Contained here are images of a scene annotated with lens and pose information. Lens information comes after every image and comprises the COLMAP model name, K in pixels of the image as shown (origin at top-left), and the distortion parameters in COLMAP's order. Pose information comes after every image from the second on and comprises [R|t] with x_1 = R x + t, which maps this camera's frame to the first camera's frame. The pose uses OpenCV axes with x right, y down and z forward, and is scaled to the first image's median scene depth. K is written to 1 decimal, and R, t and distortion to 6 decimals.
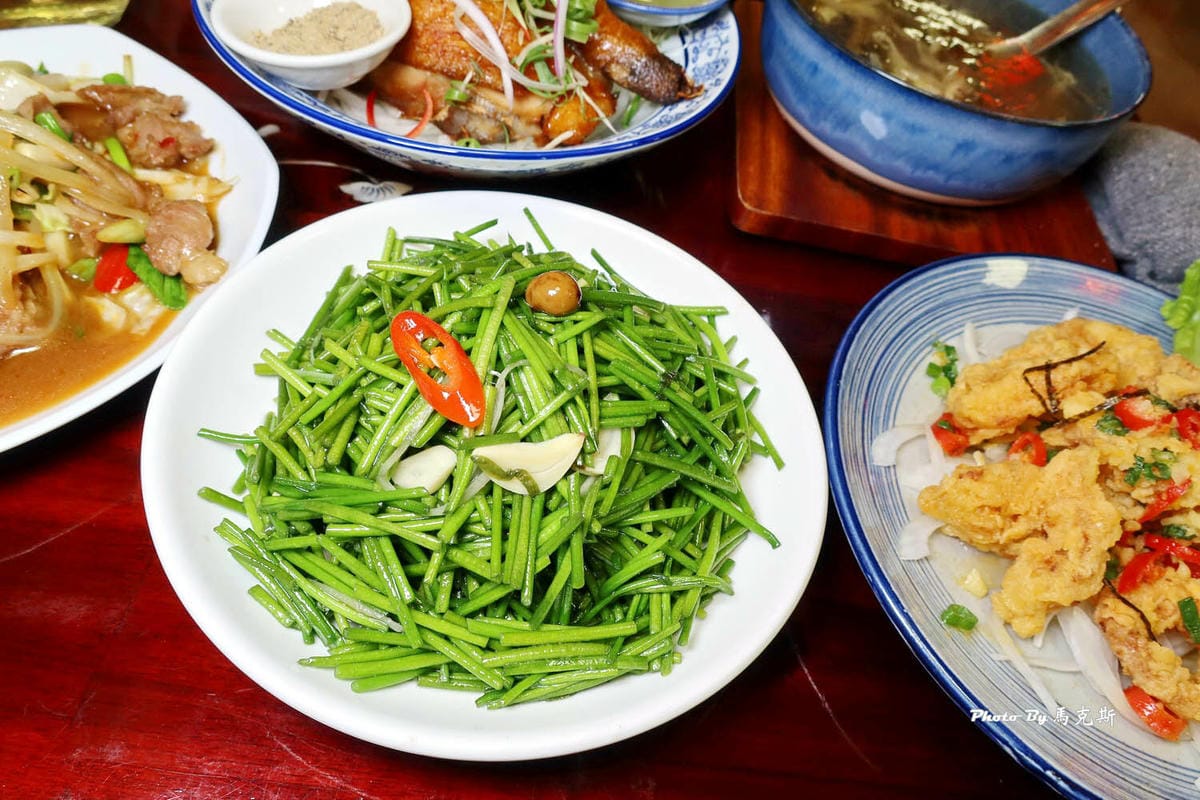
lens RADIAL K [[827.3, 0, 597.8], [0, 827.3, 401.0], [0, 0, 1]] dist [-0.006087, 0.013835]
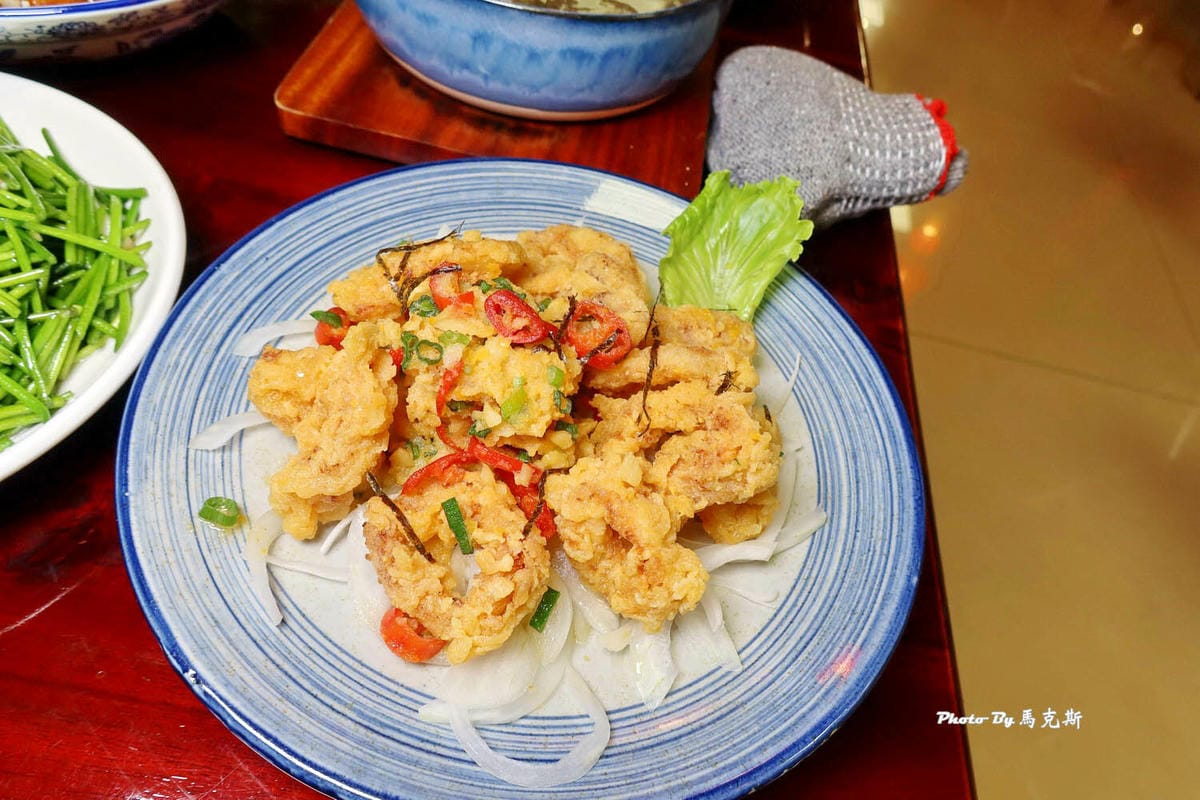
lens RADIAL K [[827.3, 0, 599.6], [0, 827.3, 399.1], [0, 0, 1]] dist [-0.006087, 0.013835]
pose [[0.996816, 0.053343, -0.059258, 0.645097], [-0.054880, 0.998189, -0.024627, 0.103957], [0.057837, 0.027801, 0.997939, 0.103478]]
